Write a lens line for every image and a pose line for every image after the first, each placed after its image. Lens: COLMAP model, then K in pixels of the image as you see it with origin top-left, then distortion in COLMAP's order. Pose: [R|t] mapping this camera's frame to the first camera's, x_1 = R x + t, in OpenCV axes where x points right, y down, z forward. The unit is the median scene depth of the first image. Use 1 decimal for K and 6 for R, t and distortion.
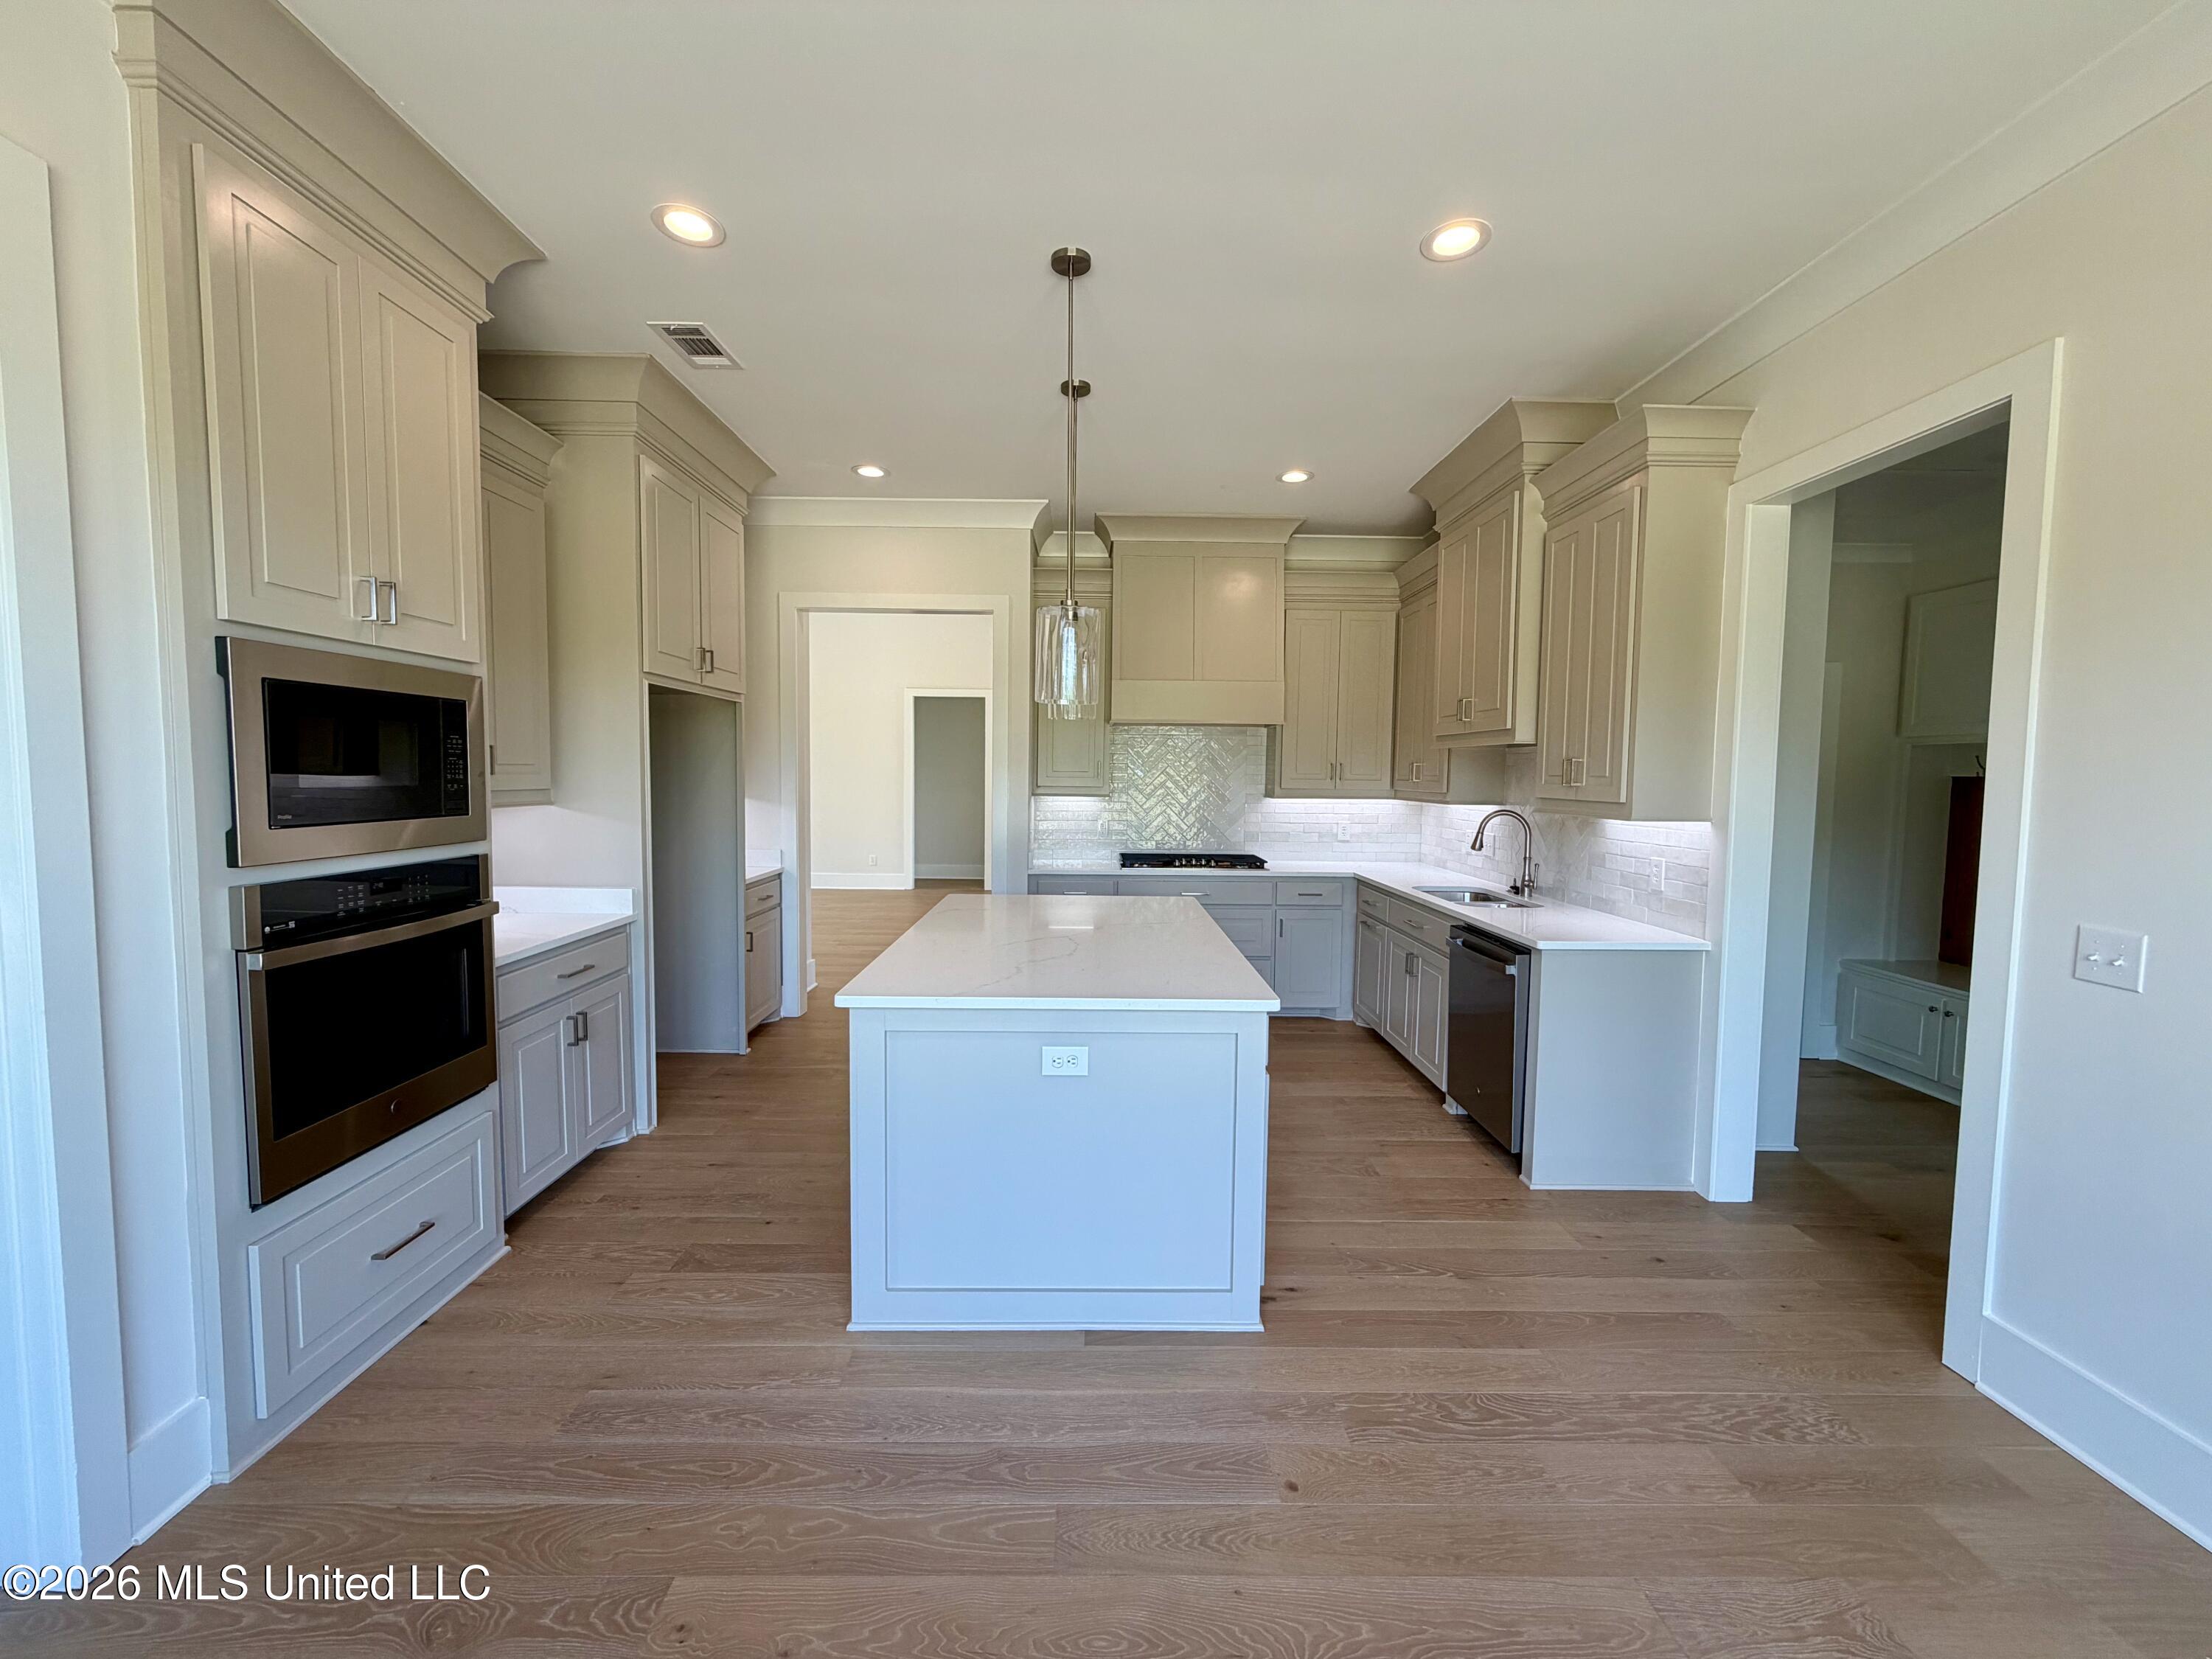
lens RADIAL K [[882.1, 0, 1099.2], [0, 882.1, 830.0], [0, 0, 1]] dist [-0.000407, 0.000602]
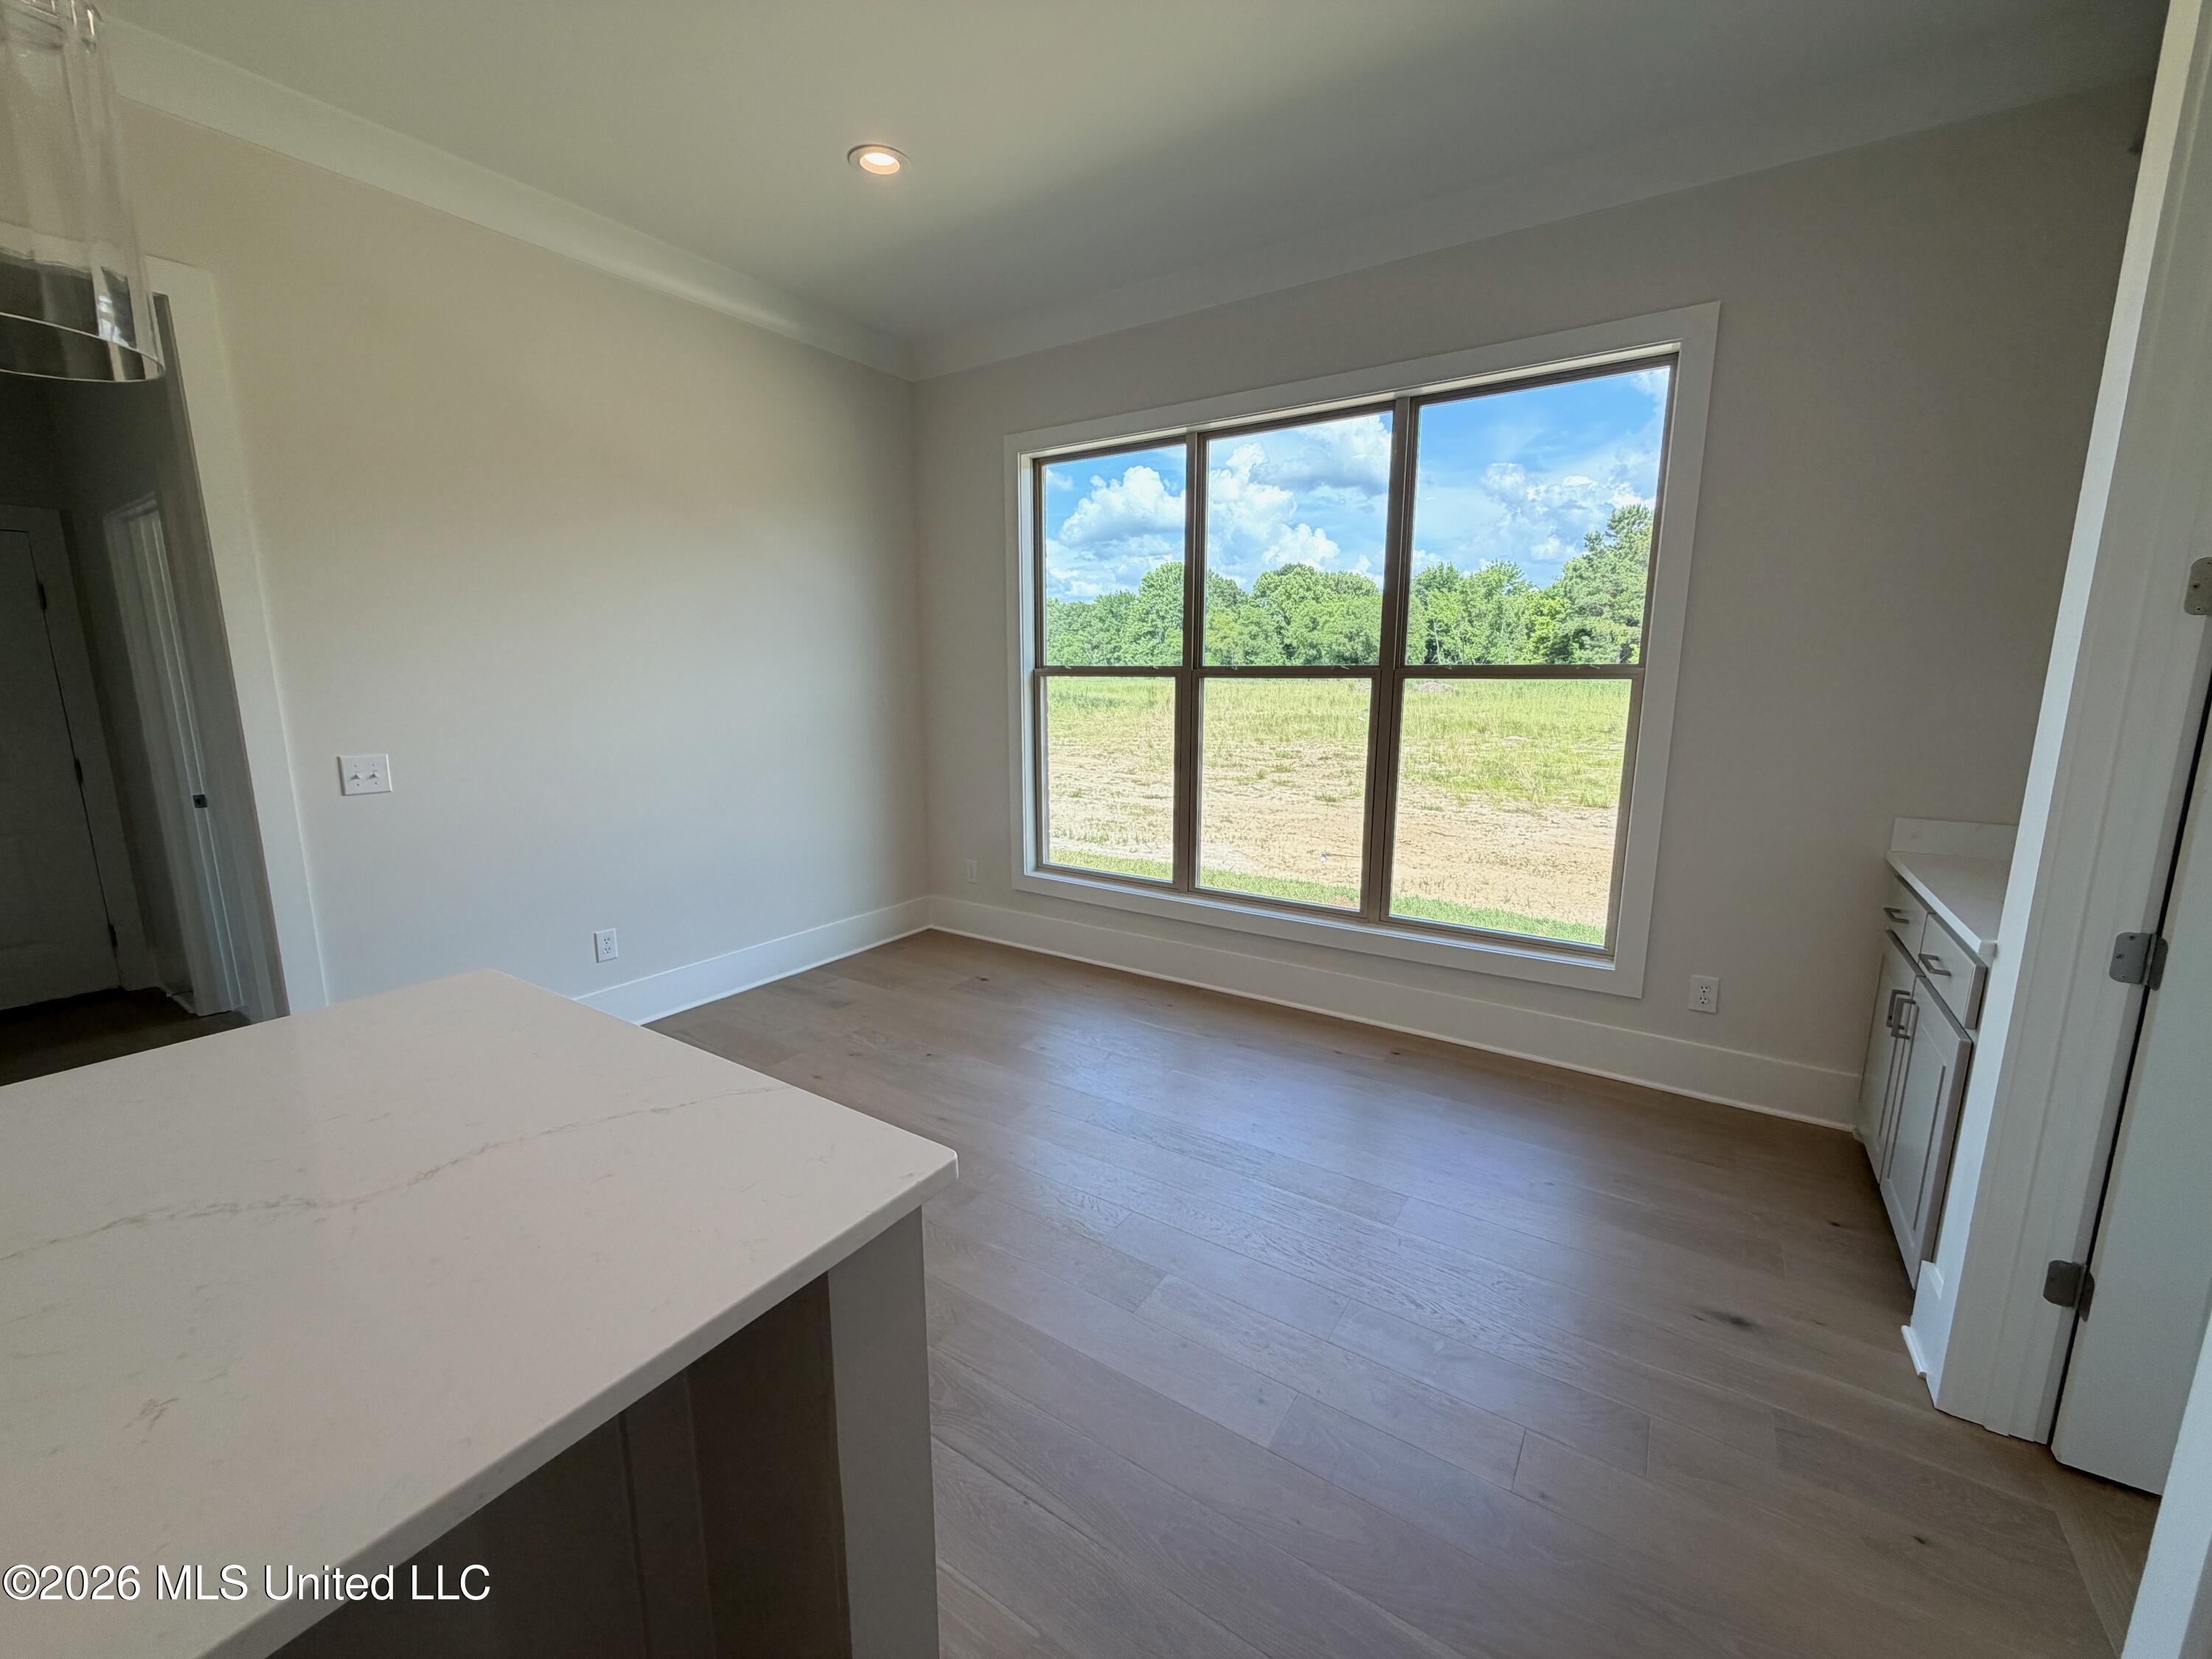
lens RADIAL K [[882.1, 0, 1099.2], [0, 882.1, 830.0], [0, 0, 1]] dist [-0.000407, 0.000602]
pose [[-0.824965, -0.112809, 0.553811, -0.510923], [0.027801, 0.970592, 0.239118, -0.060776], [-0.564500, 0.212661, -0.797569, 1.131455]]
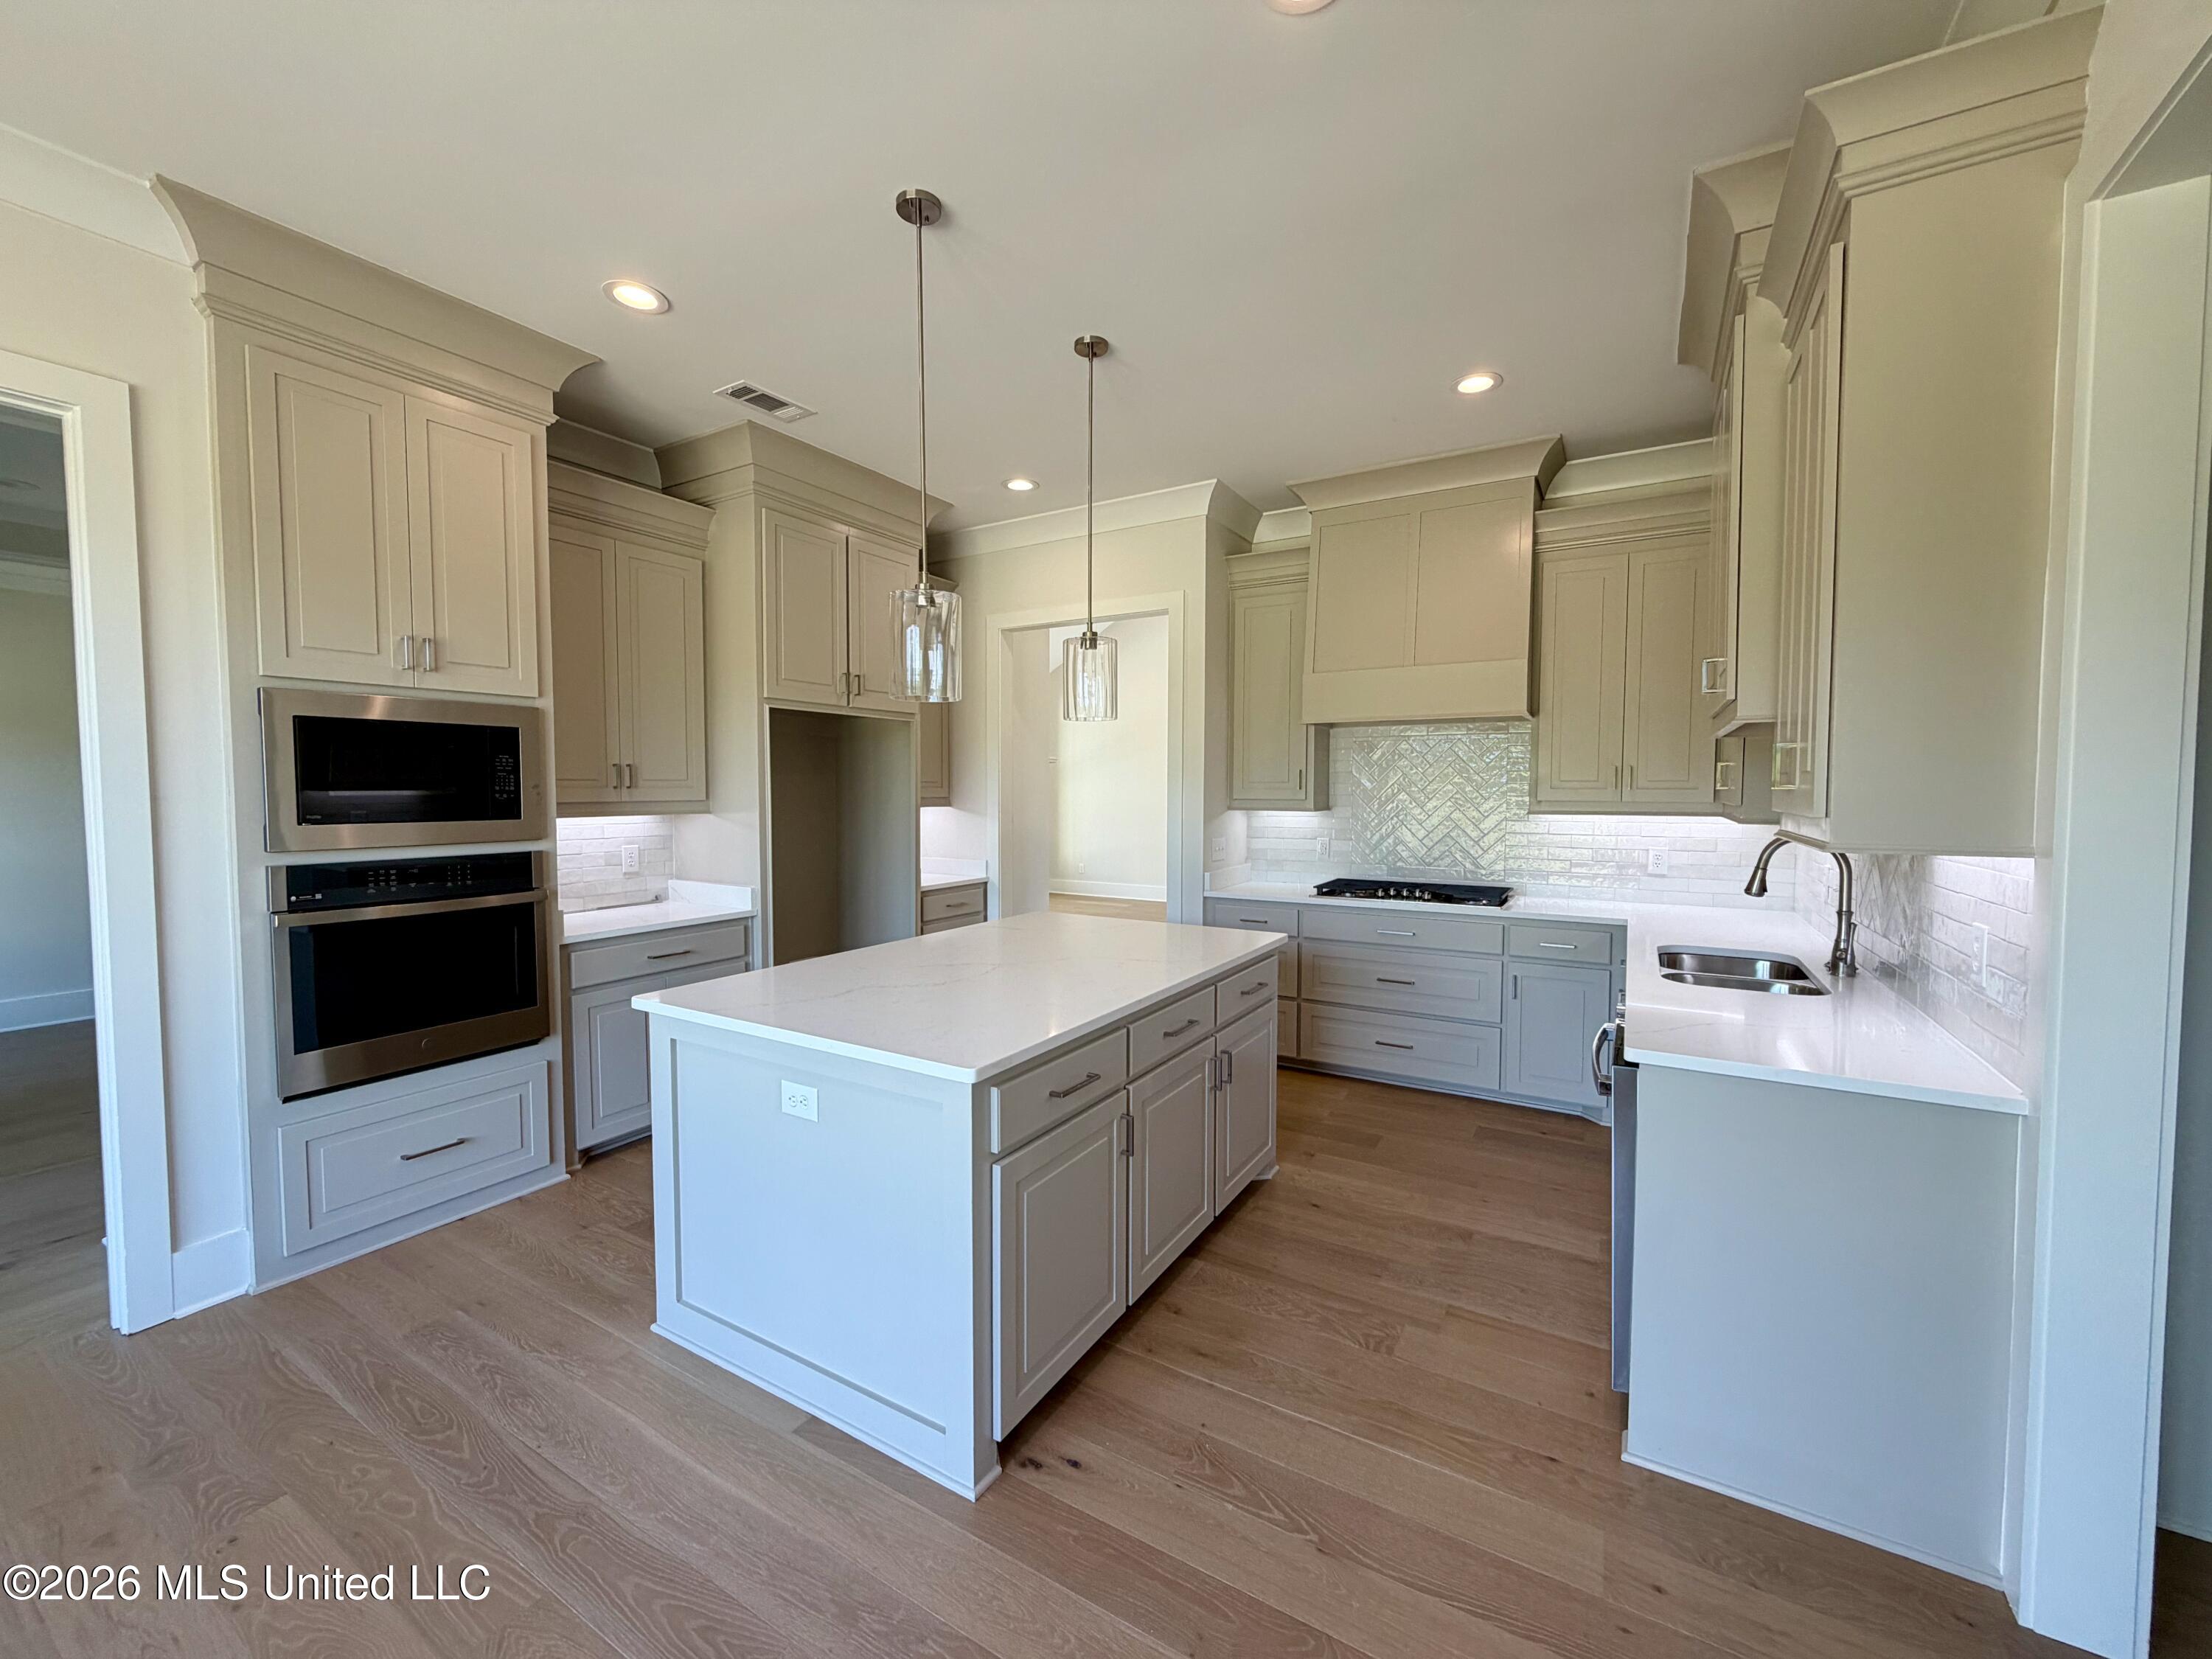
lens RADIAL K [[882.1, 0, 1099.2], [0, 882.1, 830.0], [0, 0, 1]] dist [-0.000407, 0.000602]
pose [[0.849676, 0.015010, -0.527092, 0.624614], [-0.025875, 0.999577, -0.013246, -0.006132], [0.526670, 0.024893, 0.849705, 0.363448]]
